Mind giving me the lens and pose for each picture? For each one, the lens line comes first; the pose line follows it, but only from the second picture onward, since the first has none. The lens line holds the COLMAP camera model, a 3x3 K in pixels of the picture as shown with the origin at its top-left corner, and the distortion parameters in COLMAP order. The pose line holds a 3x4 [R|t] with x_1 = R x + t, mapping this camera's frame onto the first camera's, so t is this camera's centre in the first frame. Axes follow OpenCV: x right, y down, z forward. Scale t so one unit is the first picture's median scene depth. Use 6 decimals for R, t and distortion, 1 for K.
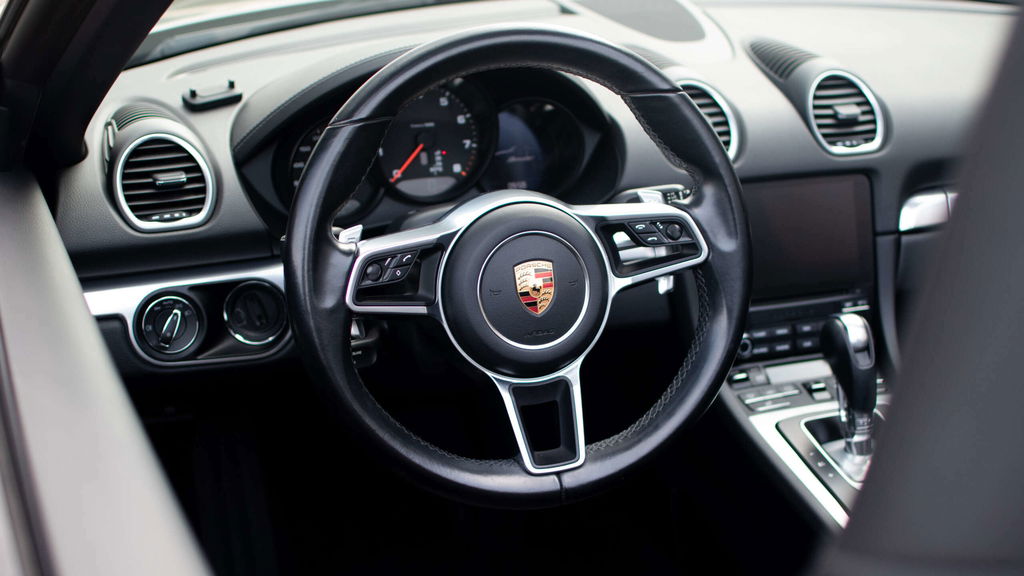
lens RADIAL K [[1571.8, 0, 512.0], [0, 1571.8, 288.0], [0, 0, 1]] dist [-0.197194, -0.060857]
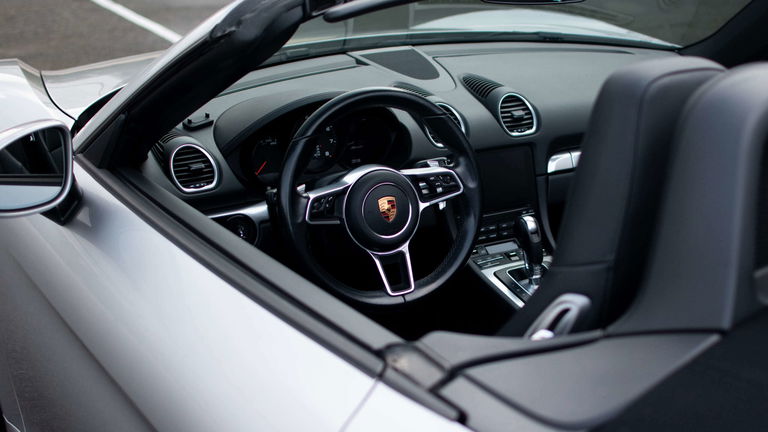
lens RADIAL K [[1178.8, 0, 384.0], [0, 1178.8, 216.0], [0, 0, 1]] dist [-0.197194, -0.060857]
pose [[0.990972, -0.055842, 0.121887, -0.166412], [0.056873, 0.998369, -0.004996, 0.014934], [-0.121409, 0.011883, 0.992531, -0.533675]]
